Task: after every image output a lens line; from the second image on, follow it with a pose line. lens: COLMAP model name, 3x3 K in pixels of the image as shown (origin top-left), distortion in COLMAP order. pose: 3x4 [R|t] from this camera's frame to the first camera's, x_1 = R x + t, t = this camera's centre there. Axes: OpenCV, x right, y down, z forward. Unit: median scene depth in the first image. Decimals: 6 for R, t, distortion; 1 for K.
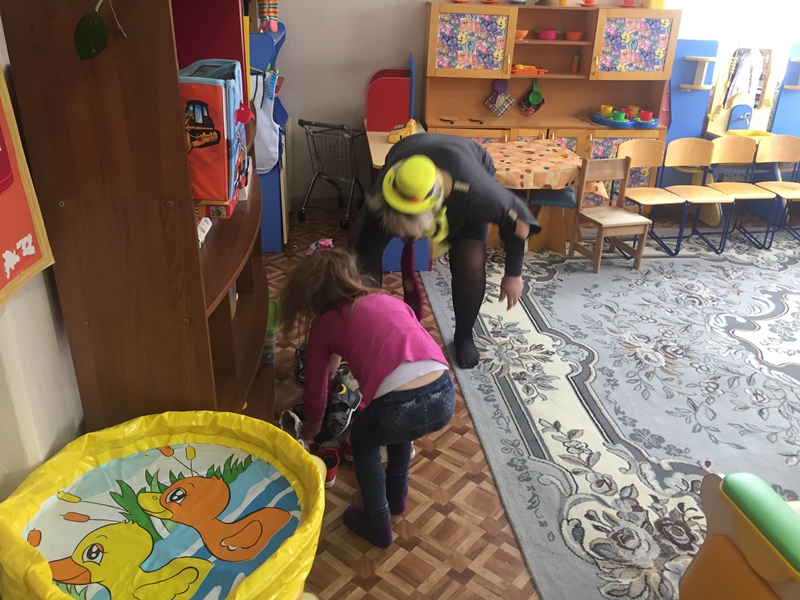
lens RADIAL K [[688.9, 0, 400.0], [0, 688.9, 300.0], [0, 0, 1]] dist [0.089189, -0.129586]
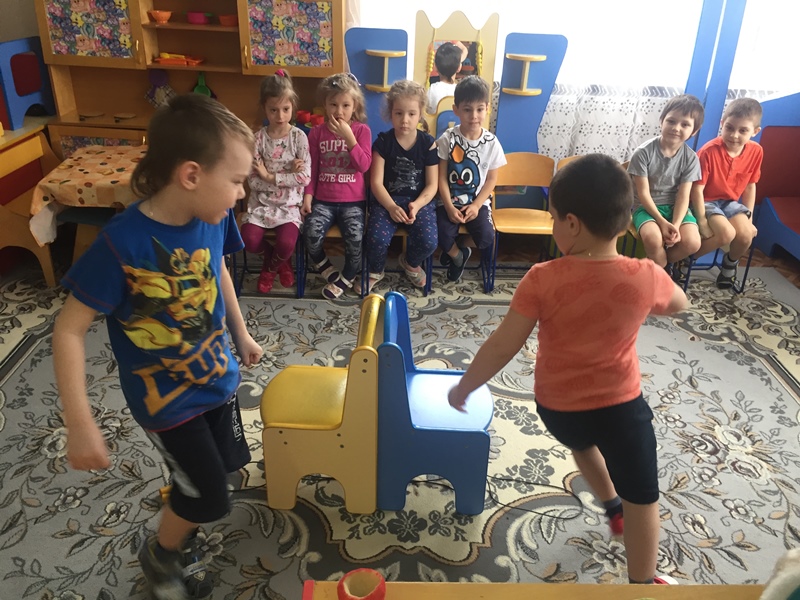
lens RADIAL K [[688.9, 0, 400.0], [0, 688.9, 300.0], [0, 0, 1]] dist [0.089189, -0.129586]
pose [[0.993929, 0.054169, -0.095760, 0.564206], [-0.051628, 0.998251, 0.028818, -0.083004], [0.097153, -0.023699, 0.994987, 0.191128]]
